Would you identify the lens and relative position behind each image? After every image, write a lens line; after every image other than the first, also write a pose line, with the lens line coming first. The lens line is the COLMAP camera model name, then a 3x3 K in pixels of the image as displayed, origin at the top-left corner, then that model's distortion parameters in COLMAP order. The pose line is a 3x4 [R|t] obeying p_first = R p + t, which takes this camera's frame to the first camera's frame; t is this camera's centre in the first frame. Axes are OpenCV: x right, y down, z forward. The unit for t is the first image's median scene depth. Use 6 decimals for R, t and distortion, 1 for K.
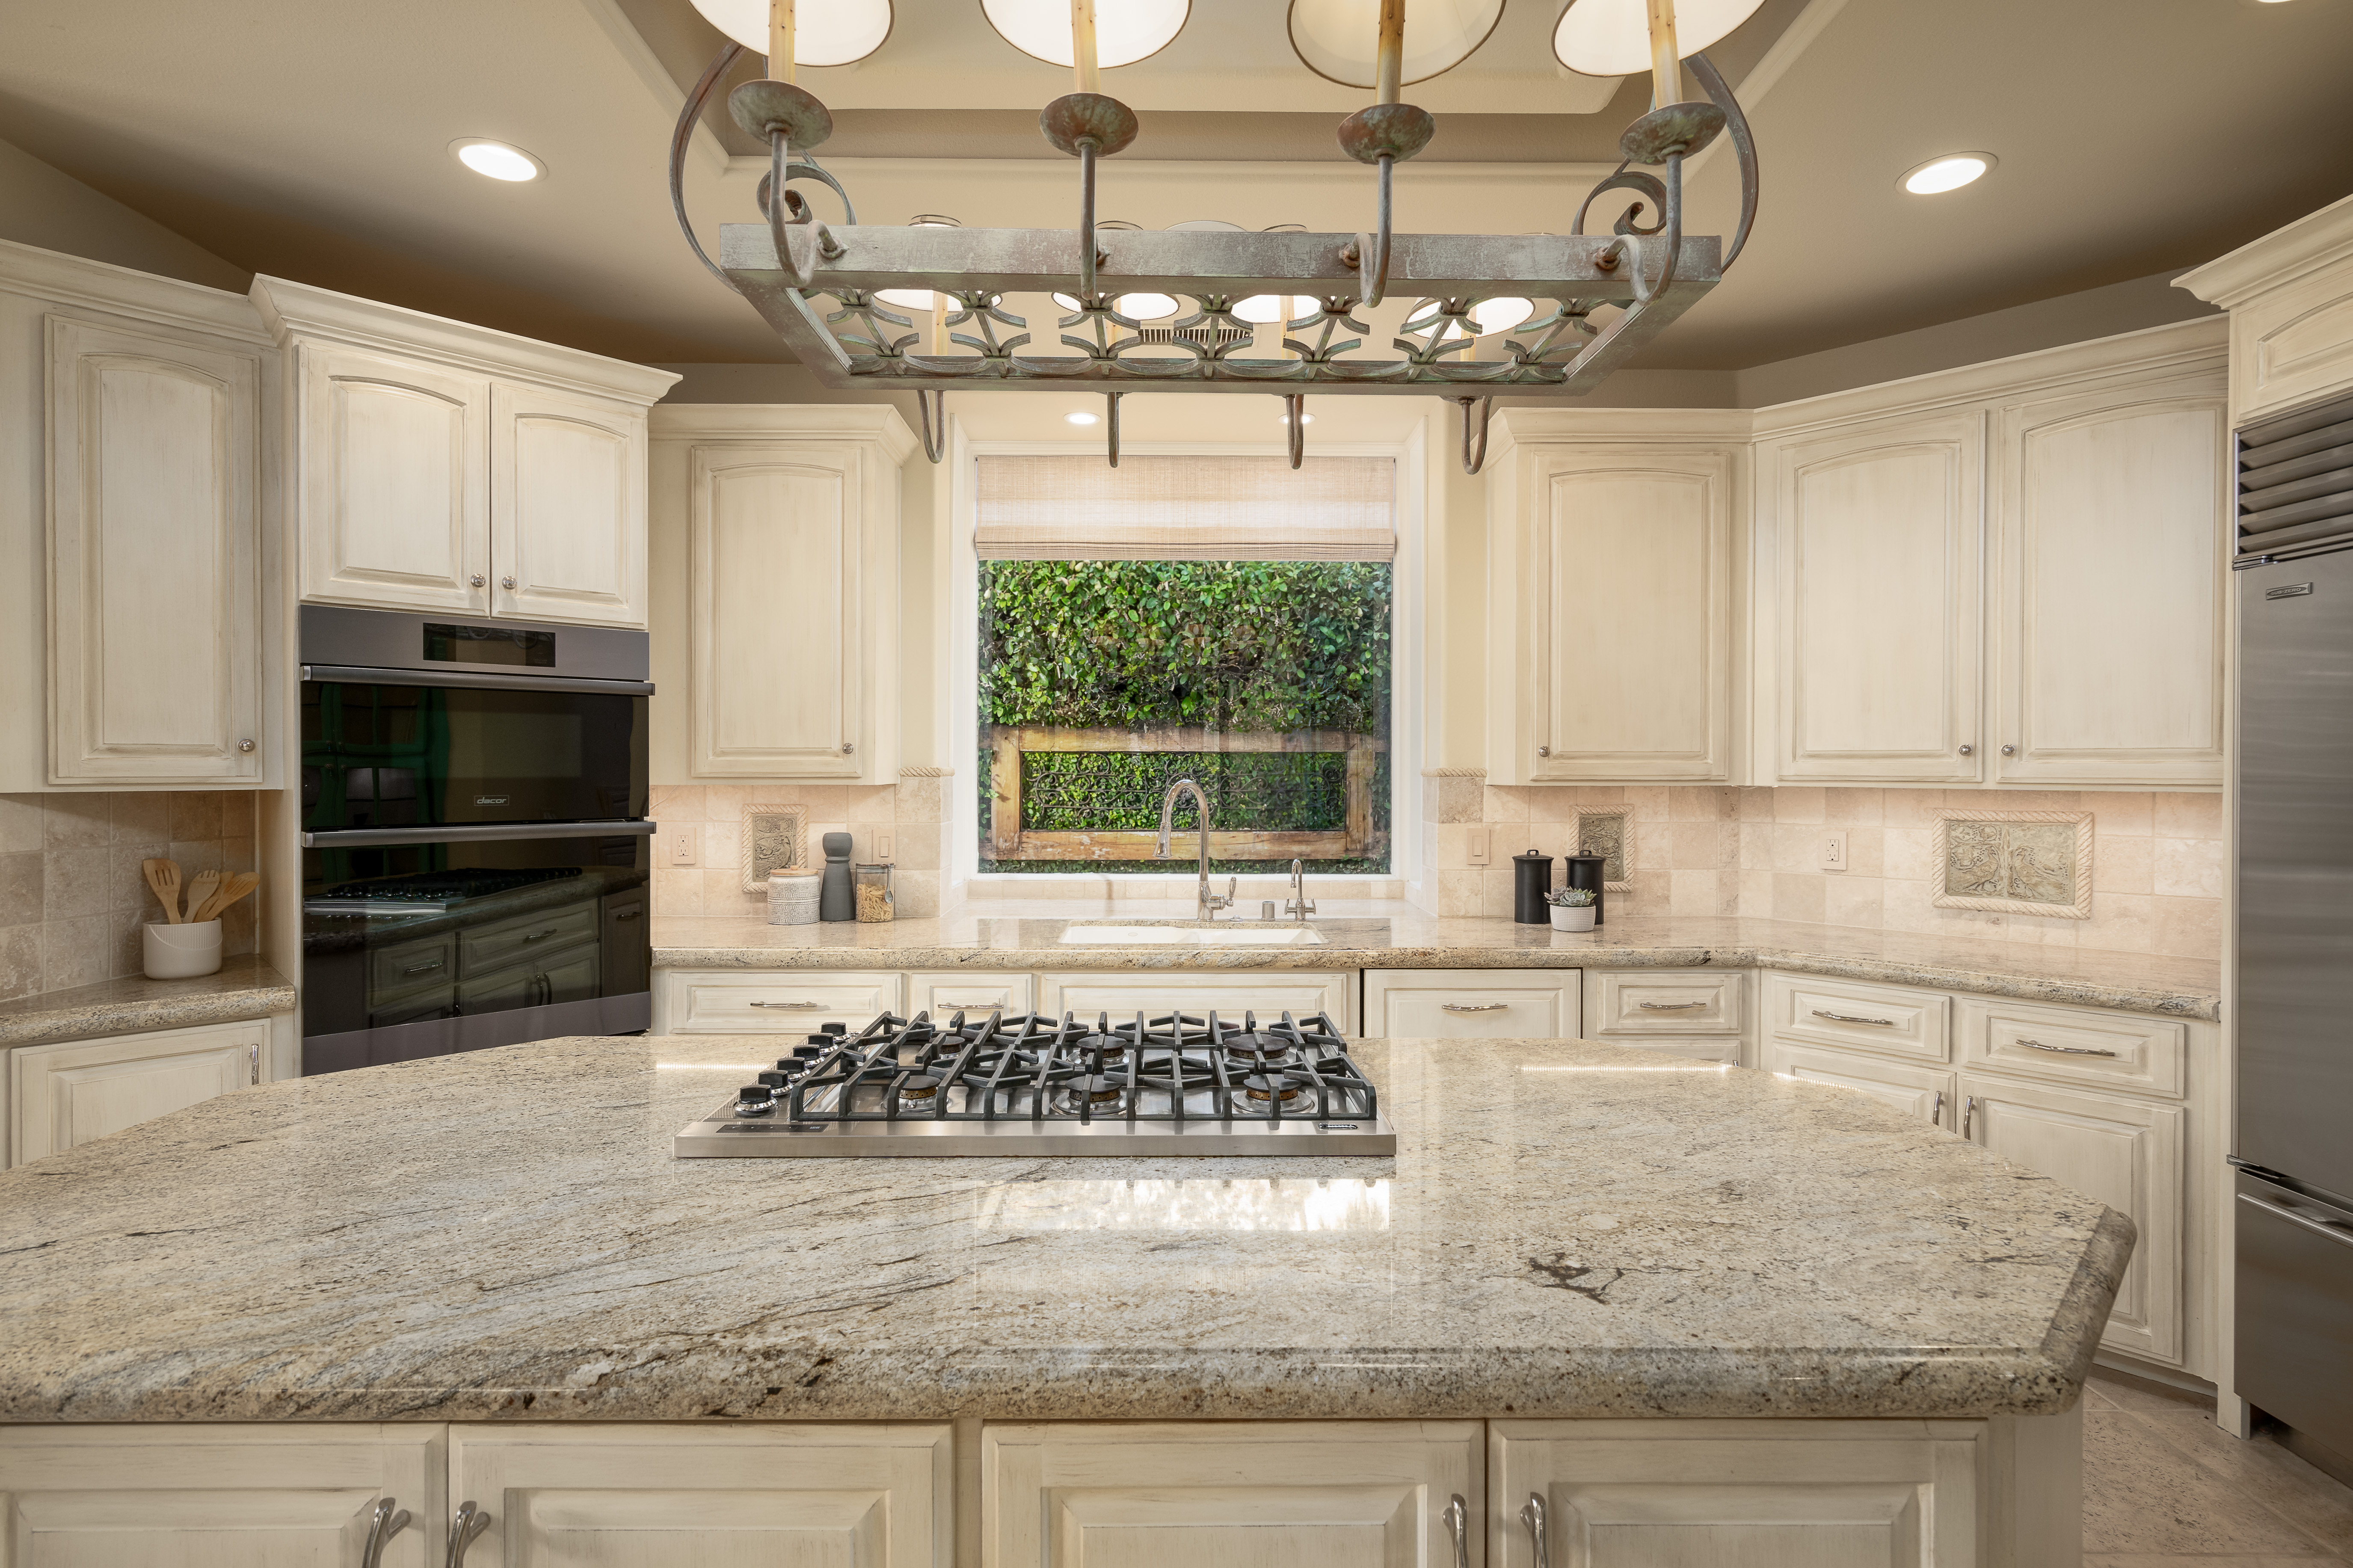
lens RADIAL K [[1134.5, 0, 1166.3], [0, 1134.5, 773.4], [0, 0, 1]] dist [-0.001110, 0.002926]
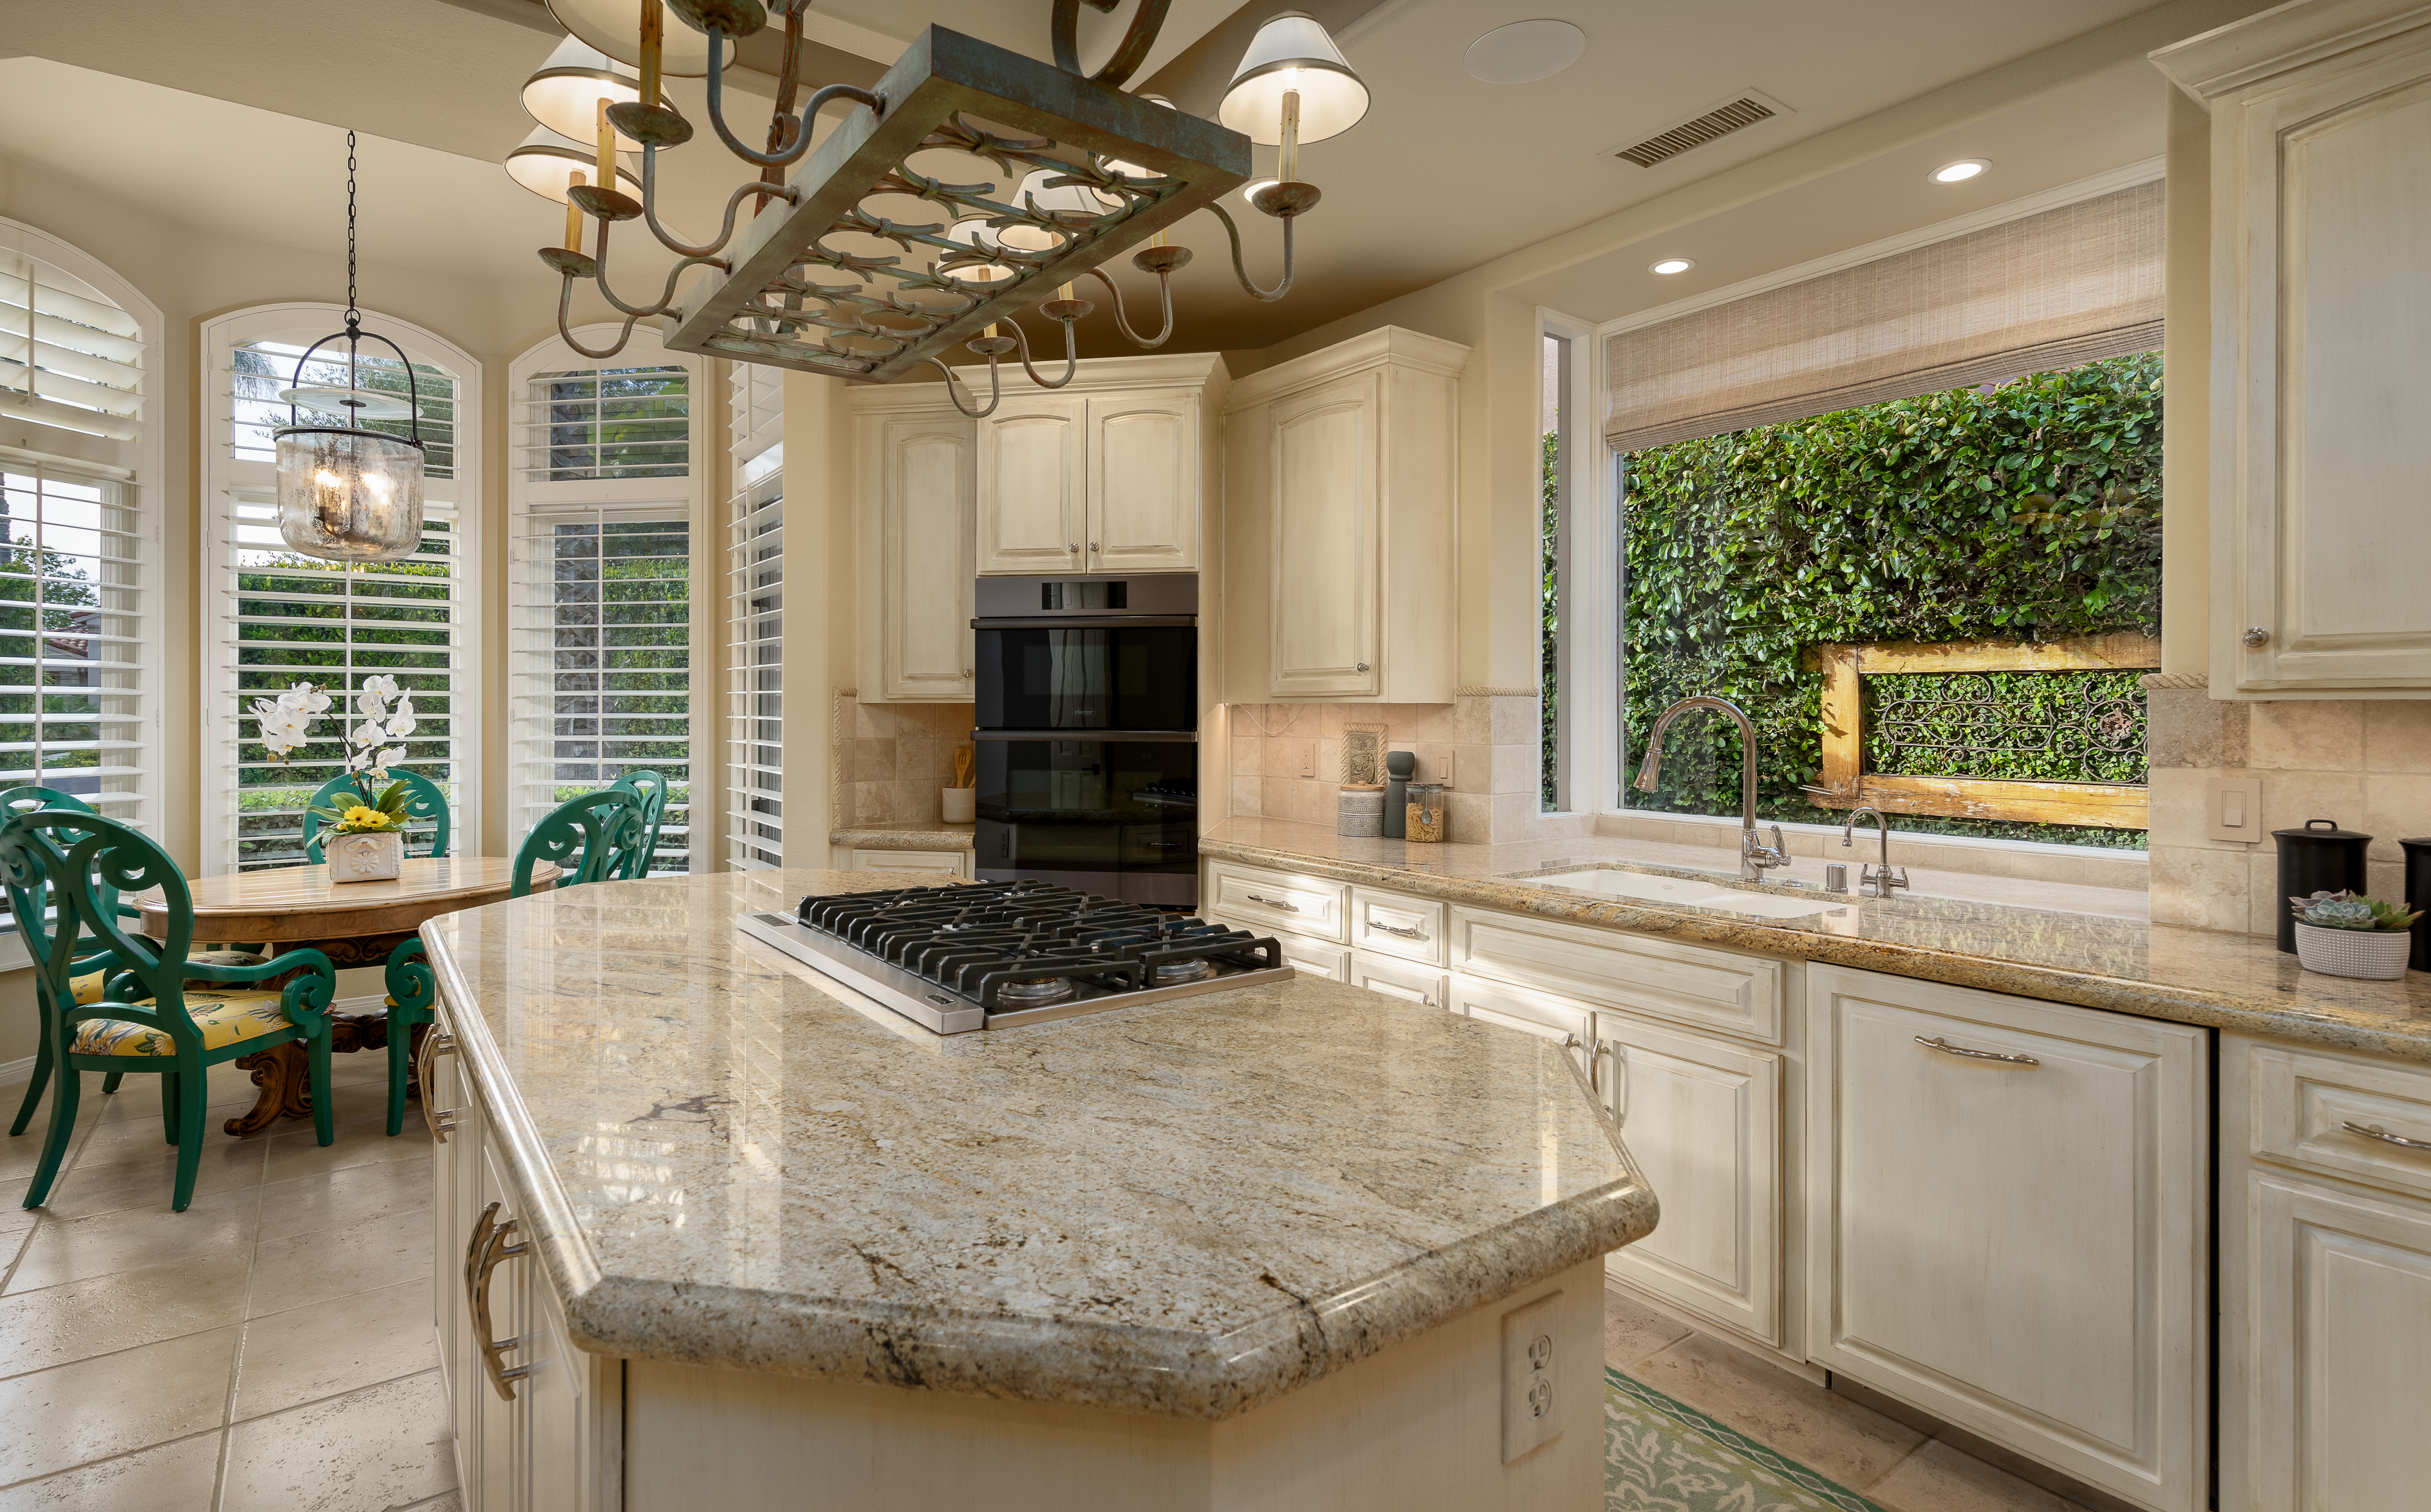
lens RADIAL K [[1188.2, 0, 1174.4], [0, 1188.2, 703.4], [0, 0, 1]] dist [-0.001387, 0.001495]
pose [[0.573988, -0.003651, -0.818856, 0.466755], [-0.006710, 0.999936, -0.009162, 0.020048], [0.818836, 0.010754, 0.573926, 0.220733]]
